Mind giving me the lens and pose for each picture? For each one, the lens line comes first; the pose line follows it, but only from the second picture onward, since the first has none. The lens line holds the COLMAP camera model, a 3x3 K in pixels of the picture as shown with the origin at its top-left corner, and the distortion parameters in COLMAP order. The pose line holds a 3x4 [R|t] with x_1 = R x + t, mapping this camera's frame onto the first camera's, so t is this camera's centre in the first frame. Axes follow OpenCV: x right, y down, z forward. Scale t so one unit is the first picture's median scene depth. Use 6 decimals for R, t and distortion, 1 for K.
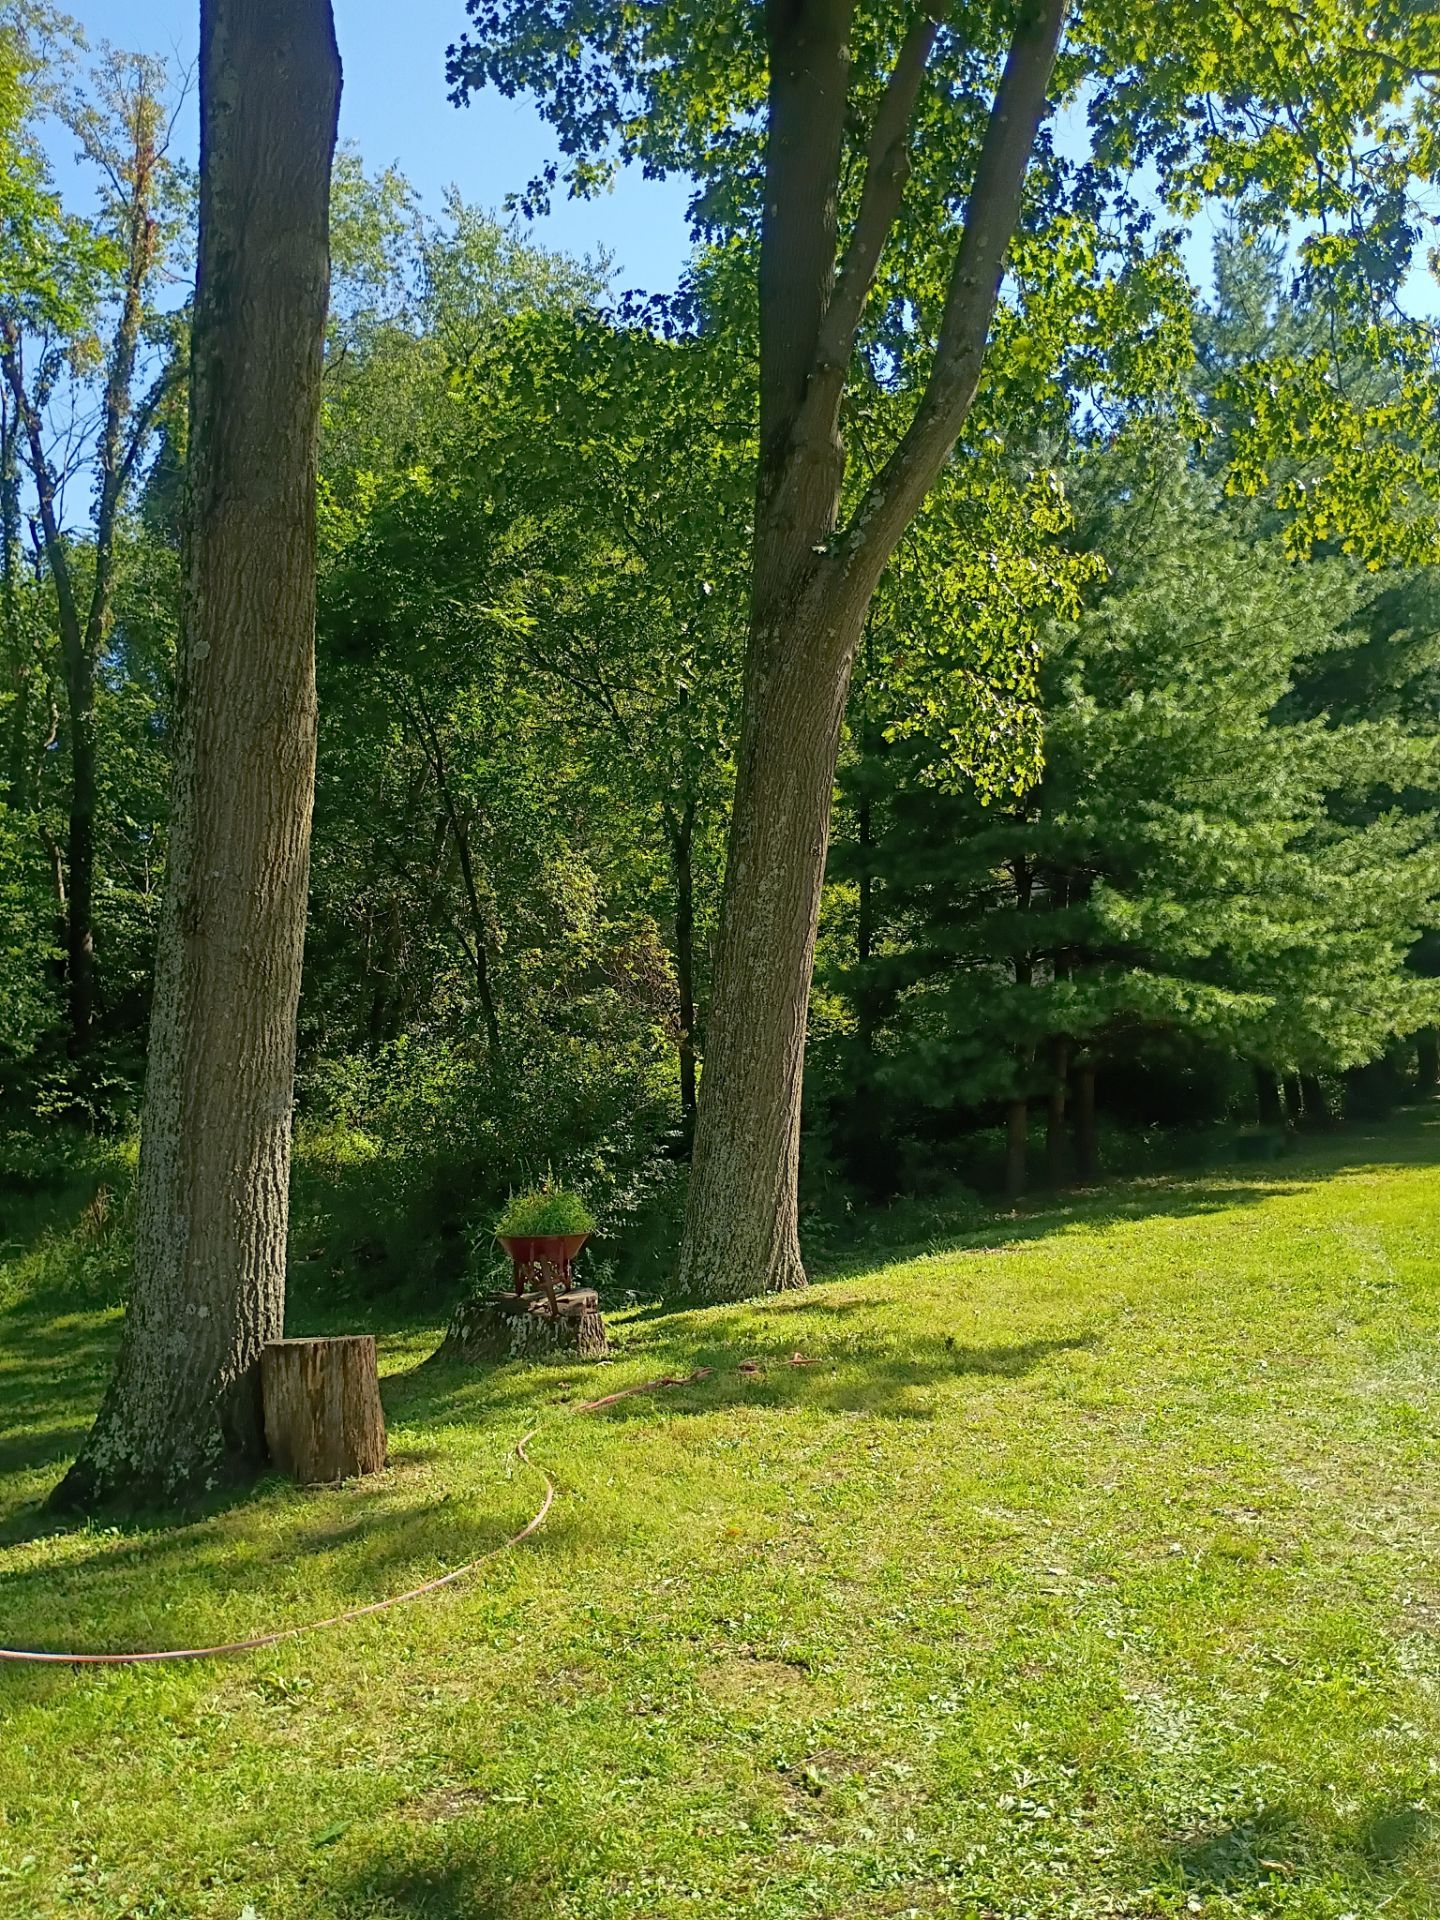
lens RADIAL K [[1670.5, 0, 713.8], [0, 1670.5, 986.9], [0, 0, 1]] dist [0.058470, -0.080471]
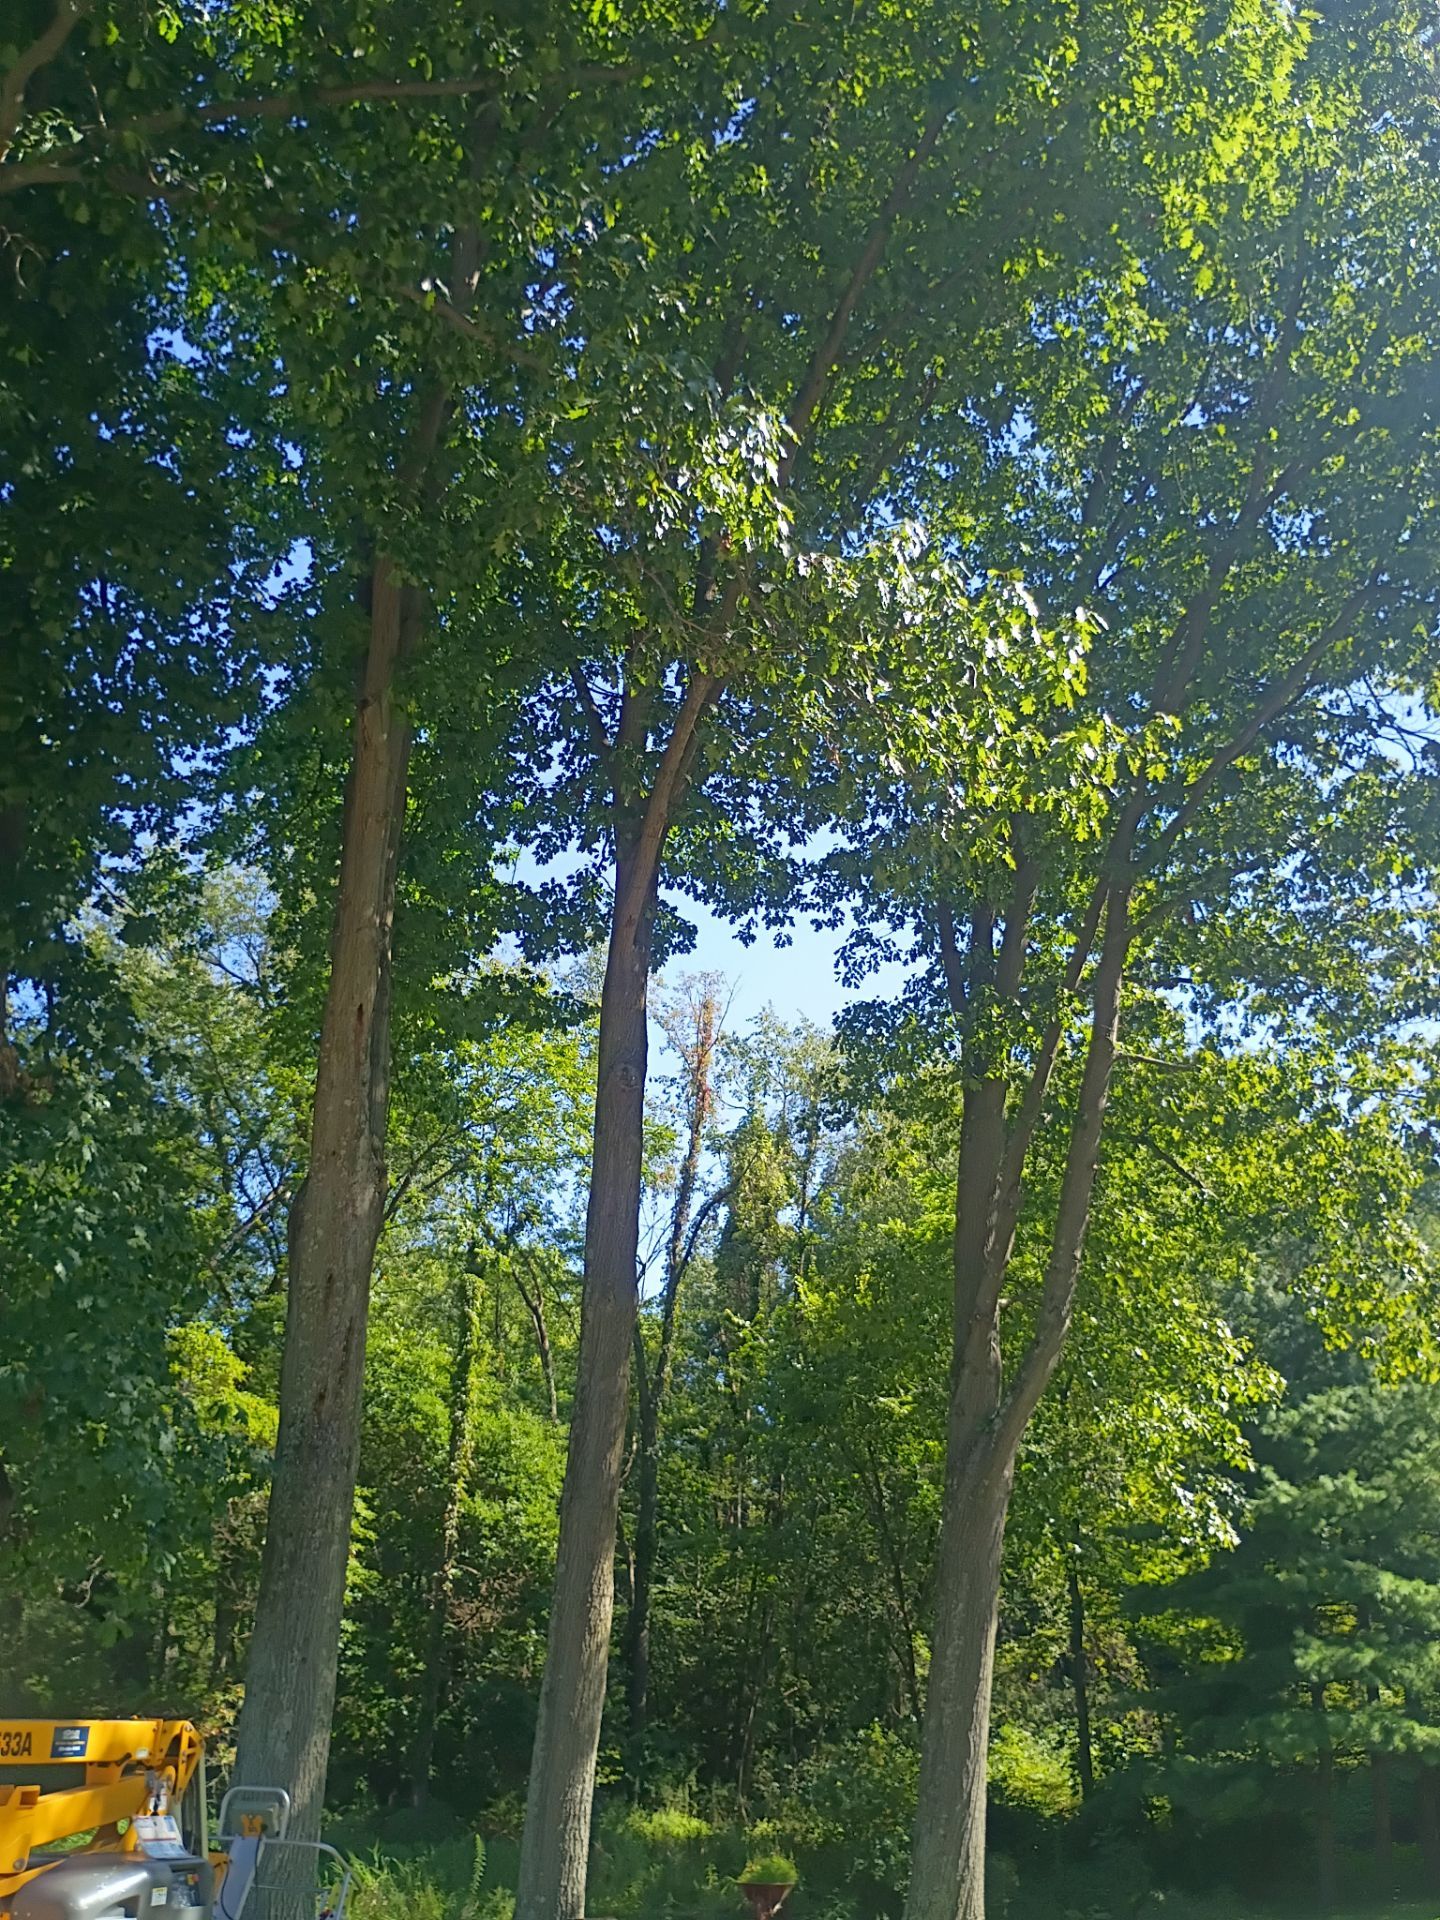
lens RADIAL K [[1670.5, 0, 720.0], [0, 1670.5, 952.4], [0, 0, 1]] dist [0.058470, -0.080471]
pose [[0.934562, -0.117321, -0.335901, 0.172379], [-0.018843, 0.926428, -0.376001, -0.027579], [0.355301, 0.357726, 0.863593, -0.272053]]
